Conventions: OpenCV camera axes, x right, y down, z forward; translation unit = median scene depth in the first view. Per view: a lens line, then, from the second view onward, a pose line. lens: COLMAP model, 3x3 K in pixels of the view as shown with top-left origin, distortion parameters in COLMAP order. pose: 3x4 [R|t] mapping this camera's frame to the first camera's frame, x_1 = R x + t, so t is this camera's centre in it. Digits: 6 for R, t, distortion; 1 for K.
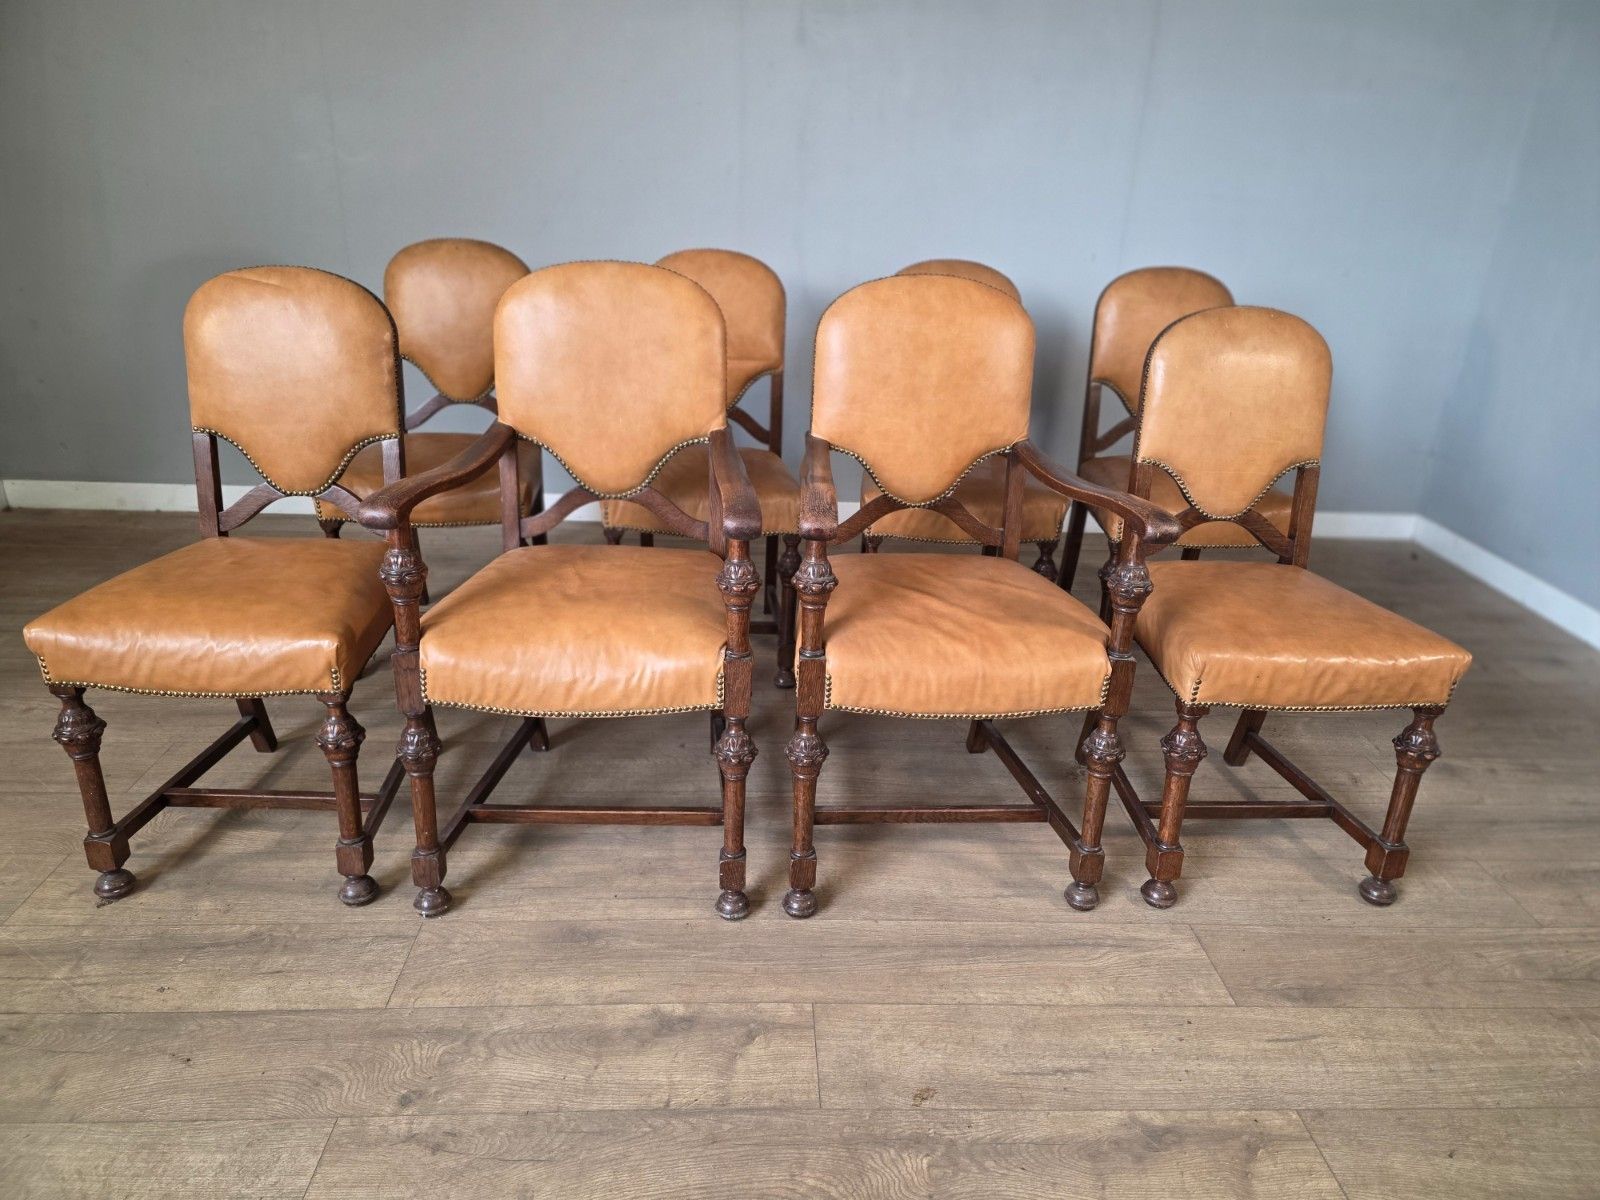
lens RADIAL K [[1063.8, 0, 798.0], [0, 1063.8, 599.4], [0, 0, 1]] dist [0.052352, -0.051035]
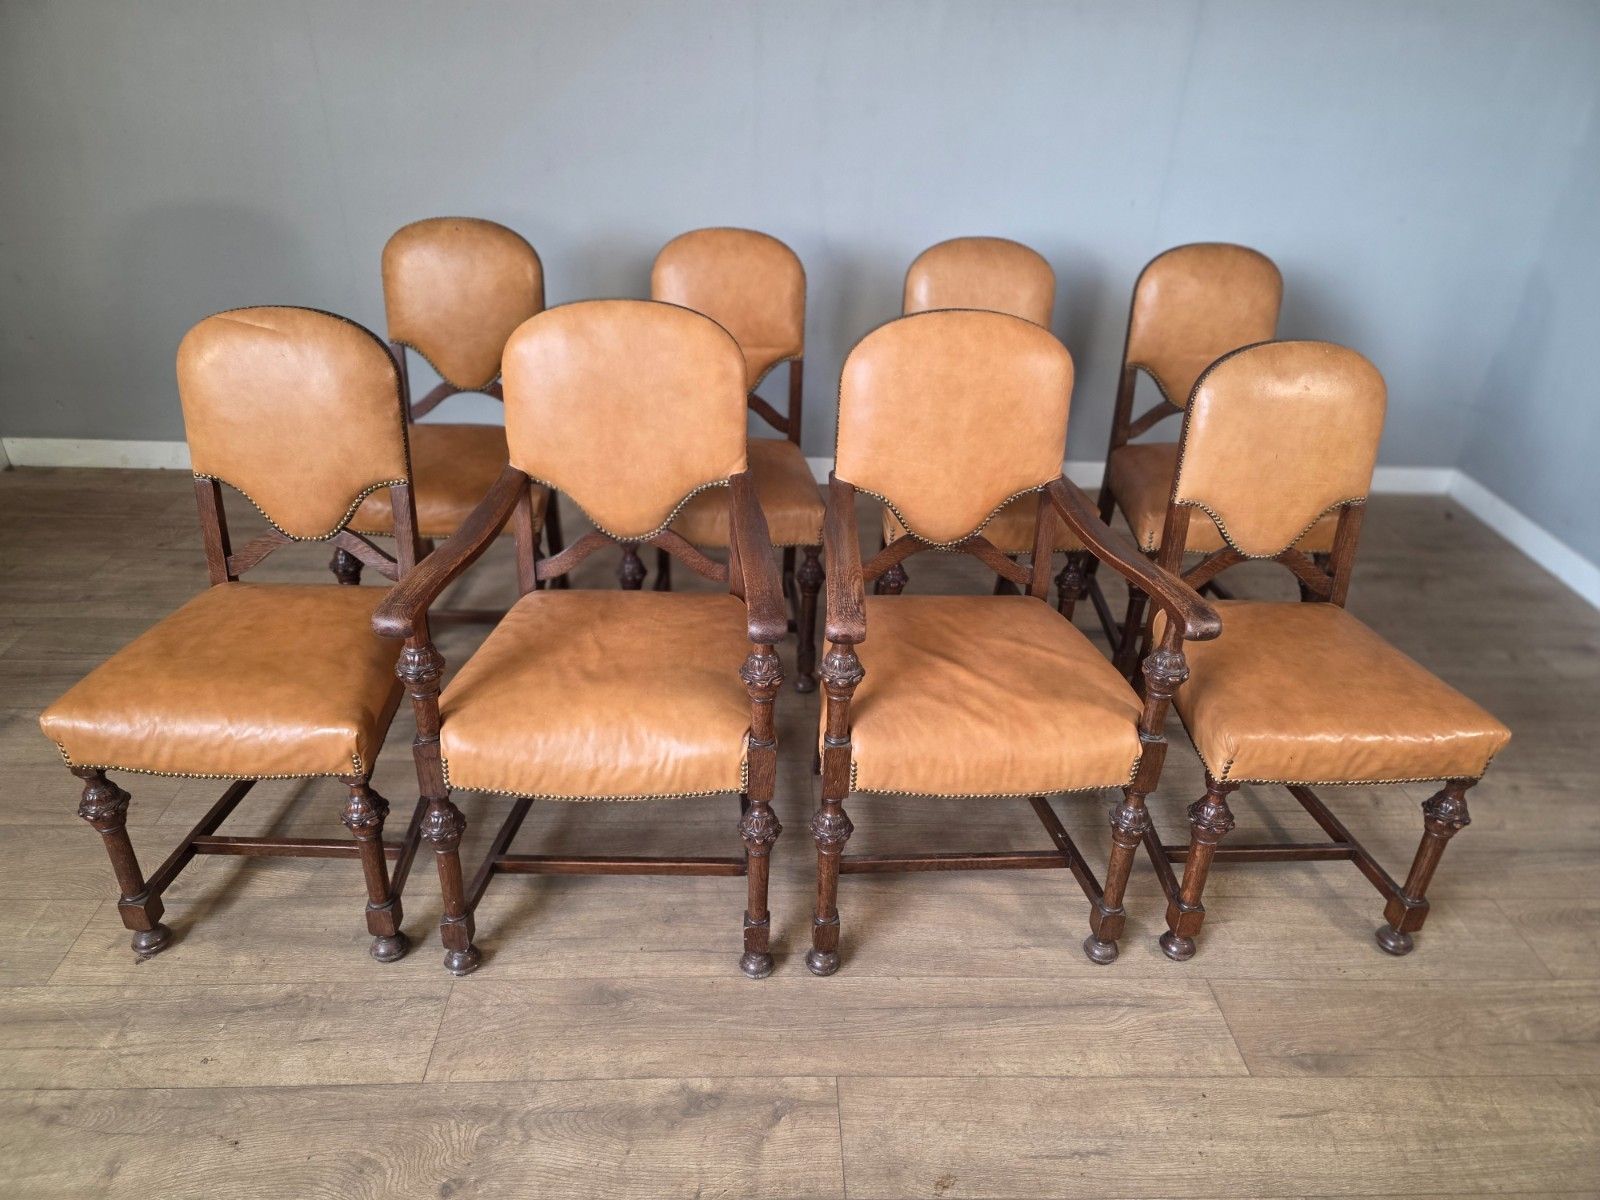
lens RADIAL K [[1063.8, 0, 798.0], [0, 1063.8, 601.2], [0, 0, 1]] dist [0.052352, -0.051035]
pose [[0.999951, 0.002534, -0.009545, -0.013487], [-0.001232, 0.990979, 0.134011, -0.196117], [0.009799, -0.133992, 0.990934, 0.039278]]
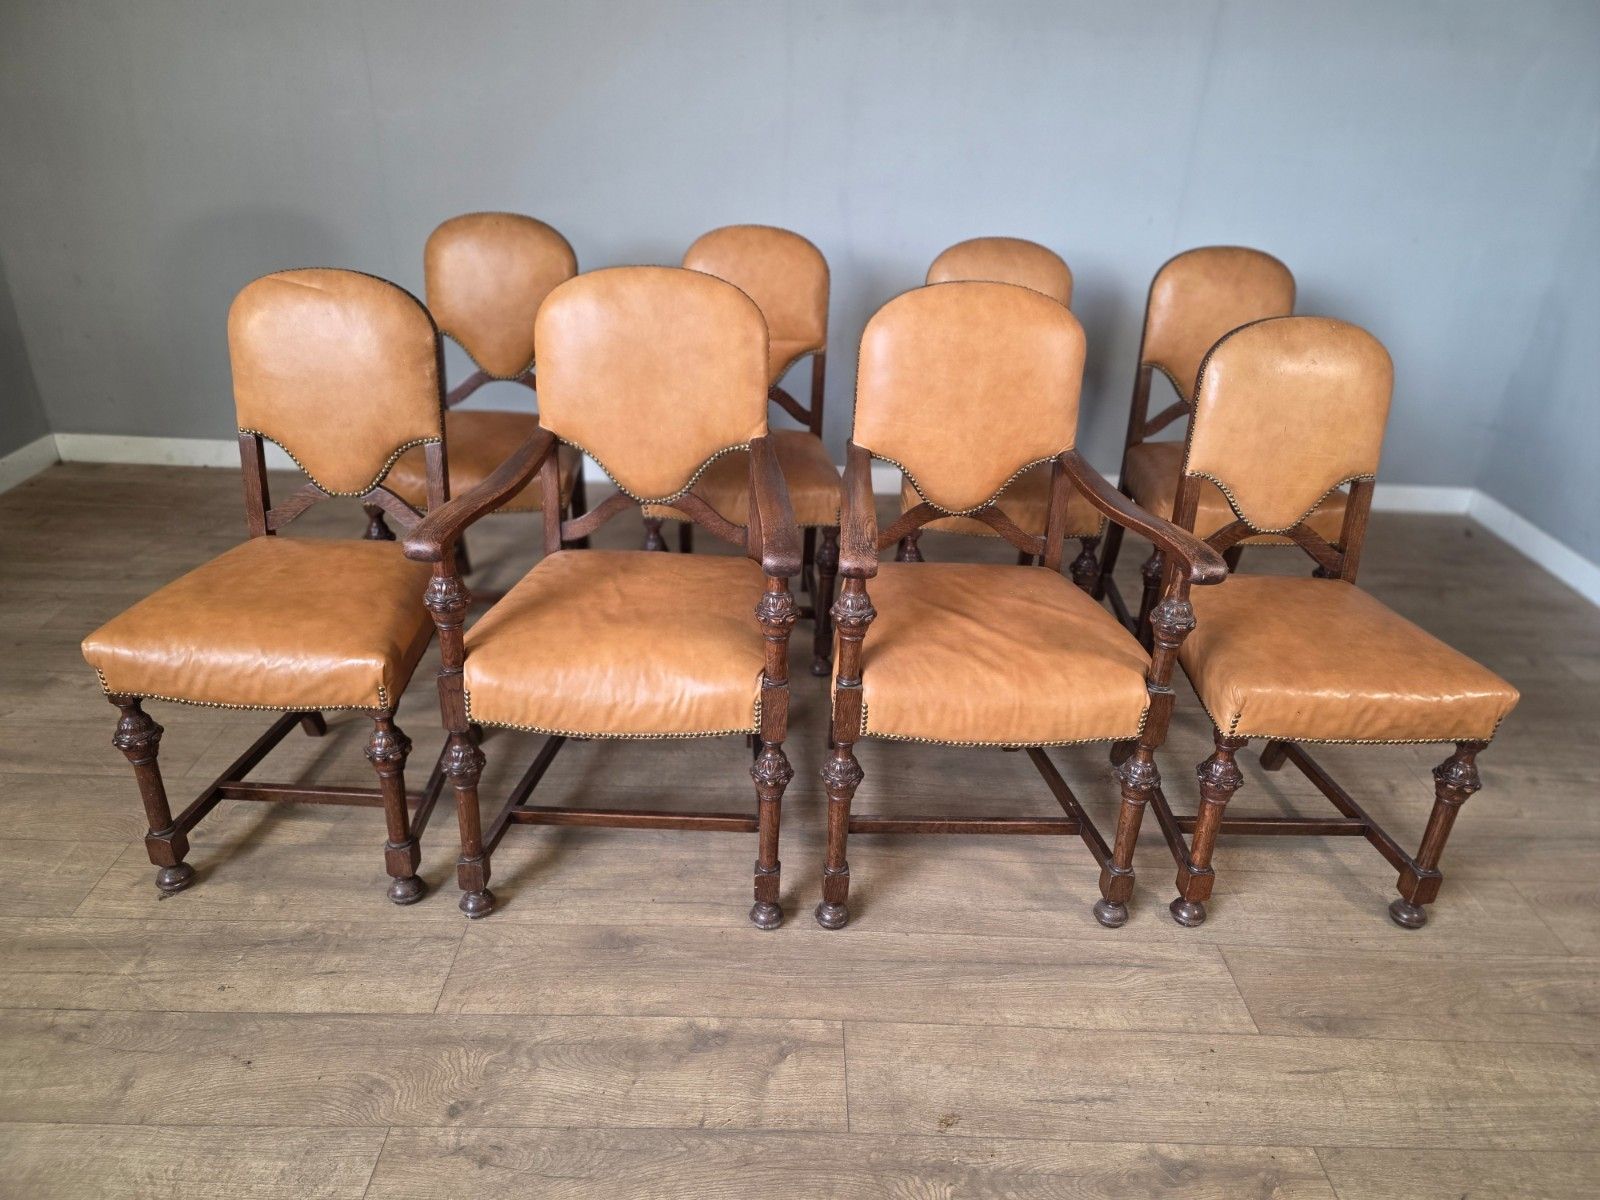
lens RADIAL K [[1063.8, 0, 800.1], [0, 1063.8, 597.2], [0, 0, 1]] dist [0.052352, -0.051035]
pose [[0.999306, 0.020424, -0.031150, -0.003532], [-0.017945, 0.996801, 0.077880, -0.100471], [0.032641, -0.077267, 0.996476, 0.002815]]
